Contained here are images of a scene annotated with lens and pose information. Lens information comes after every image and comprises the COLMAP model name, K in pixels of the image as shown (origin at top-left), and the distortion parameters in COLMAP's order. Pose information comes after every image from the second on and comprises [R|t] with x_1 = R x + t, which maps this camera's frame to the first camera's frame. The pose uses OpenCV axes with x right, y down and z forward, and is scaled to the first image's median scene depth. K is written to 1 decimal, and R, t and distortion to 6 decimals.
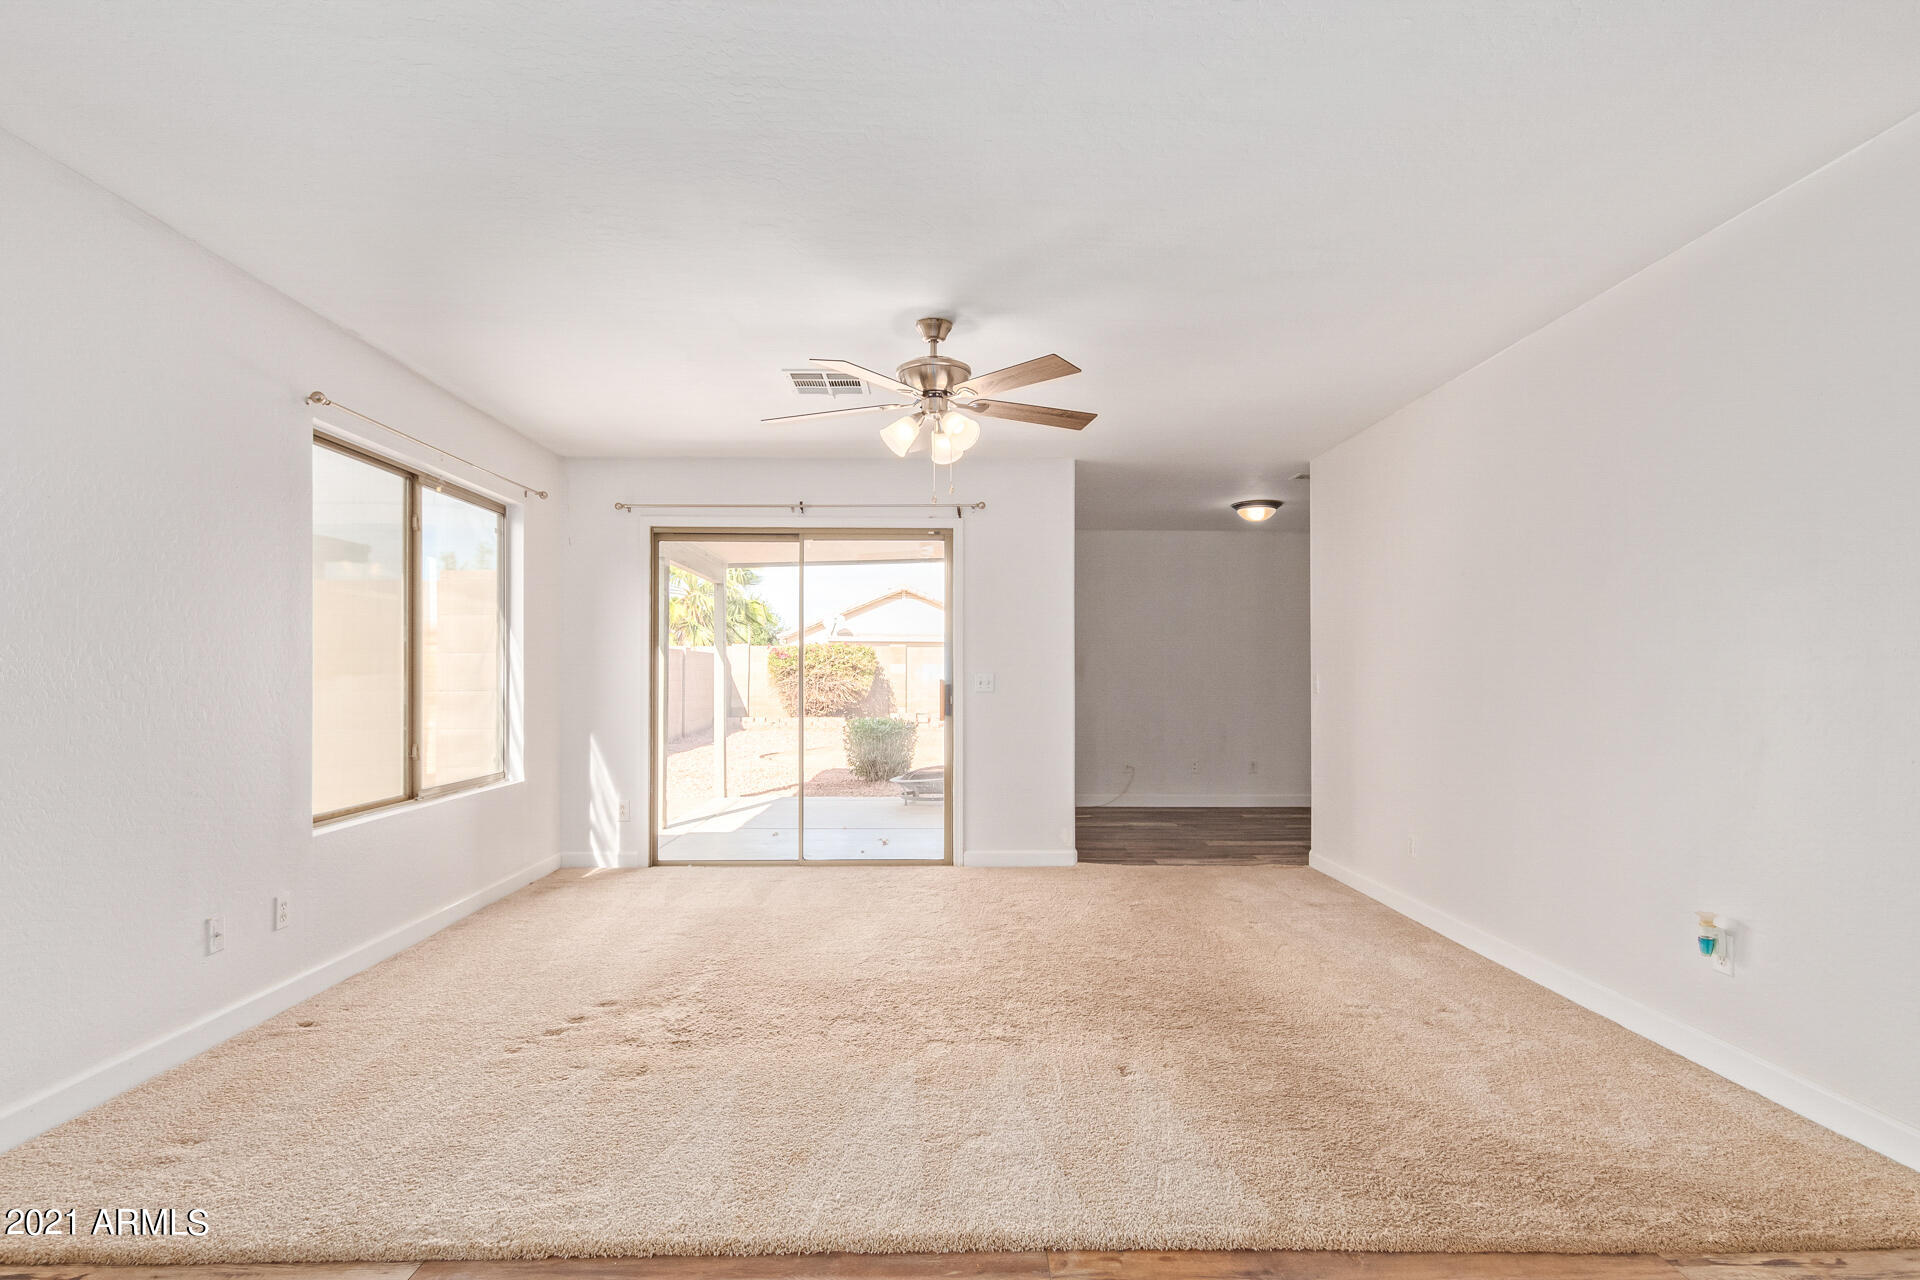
lens RADIAL K [[961.1, 0, 959.1], [0, 961.1, 653.4], [0, 0, 1]] dist [0.015155, 0.001438]
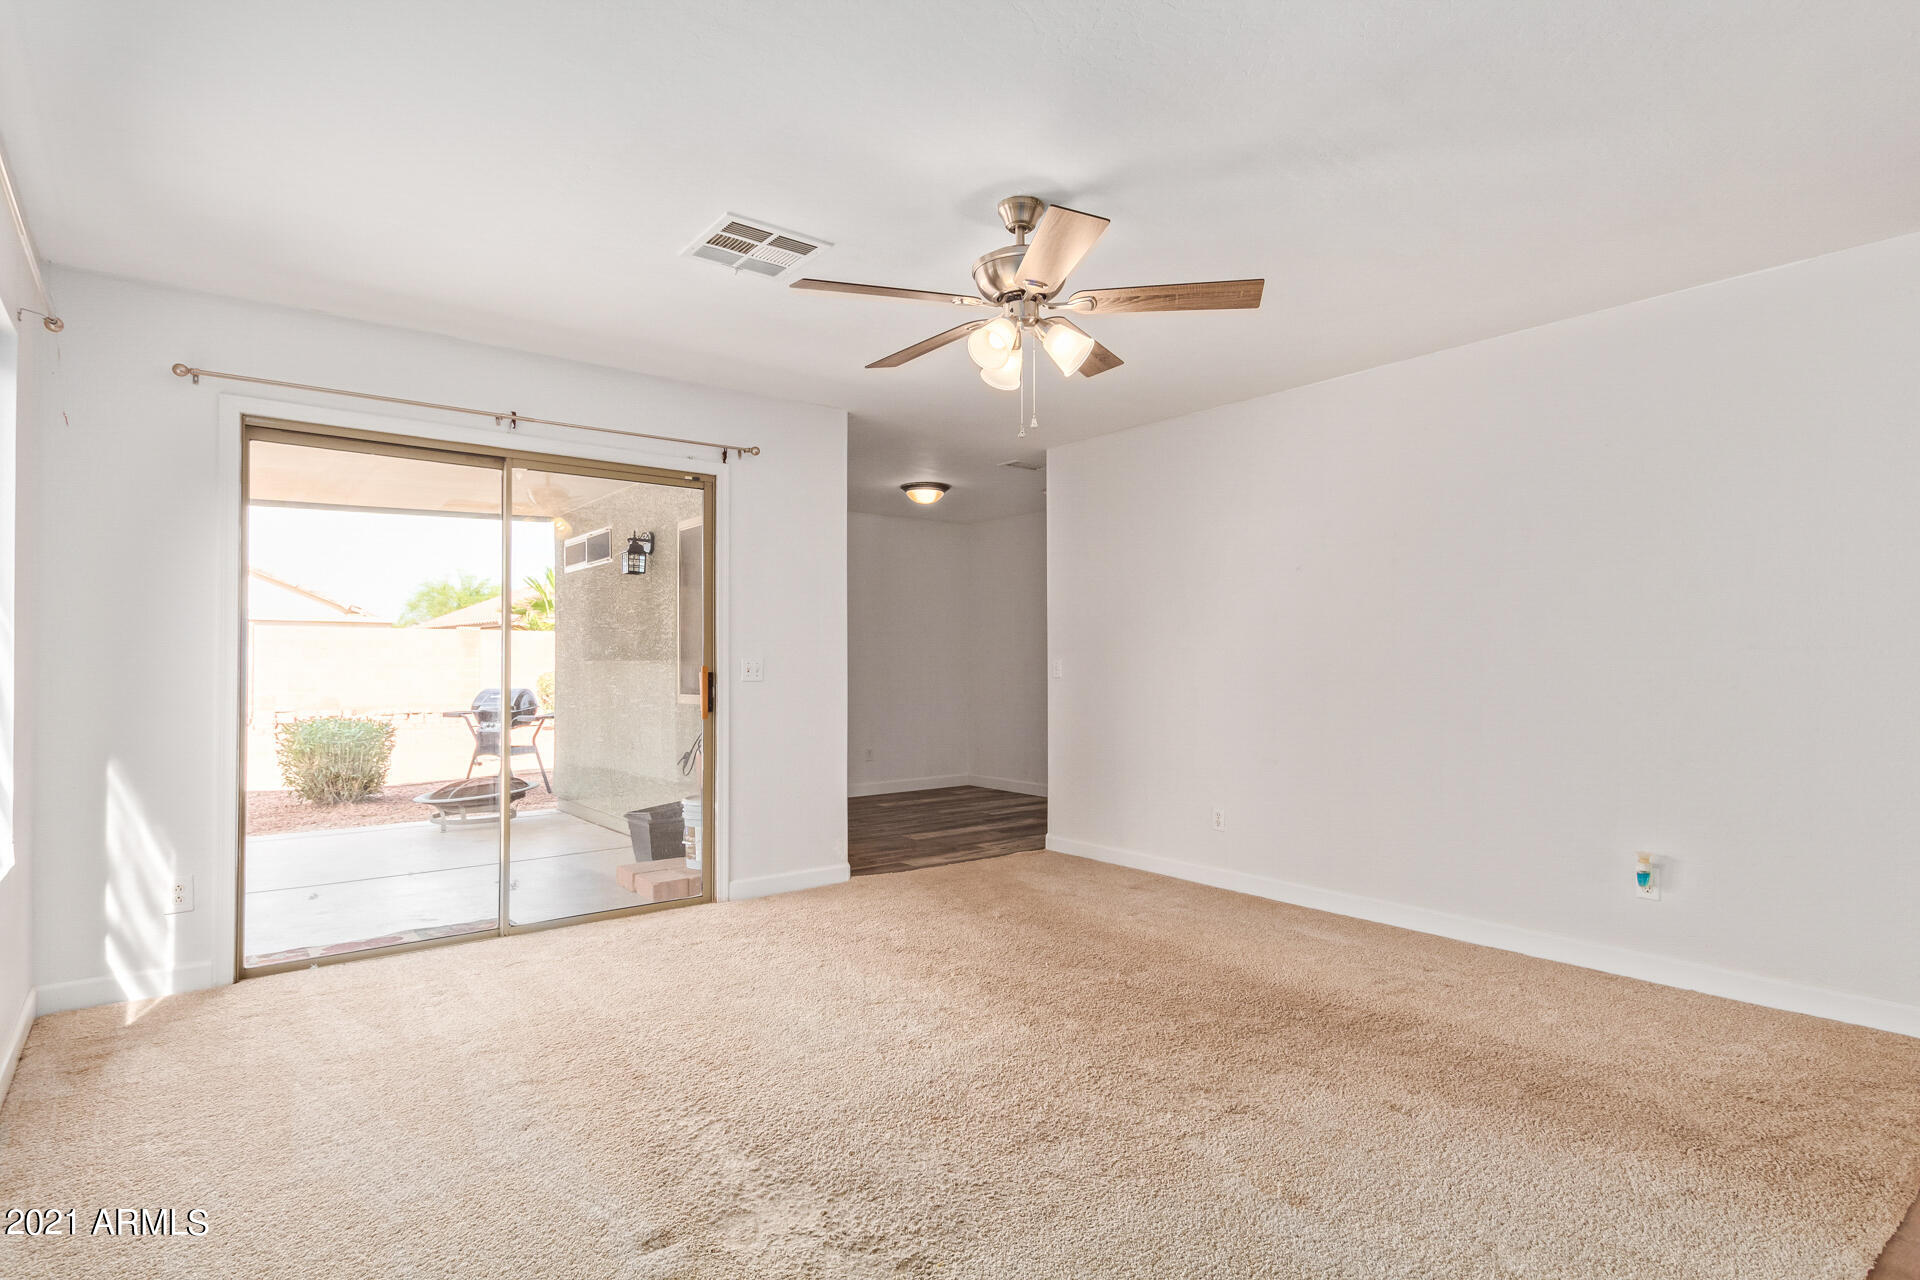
lens RADIAL K [[961.1, 0, 960.9], [0, 961.1, 636.8], [0, 0, 1]] dist [0.015155, 0.001438]
pose [[0.806825, 0.014579, 0.590611, -0.318139], [-0.012800, 0.999892, -0.007197, 0.006366], [-0.590652, -0.001753, 0.806924, 0.247975]]
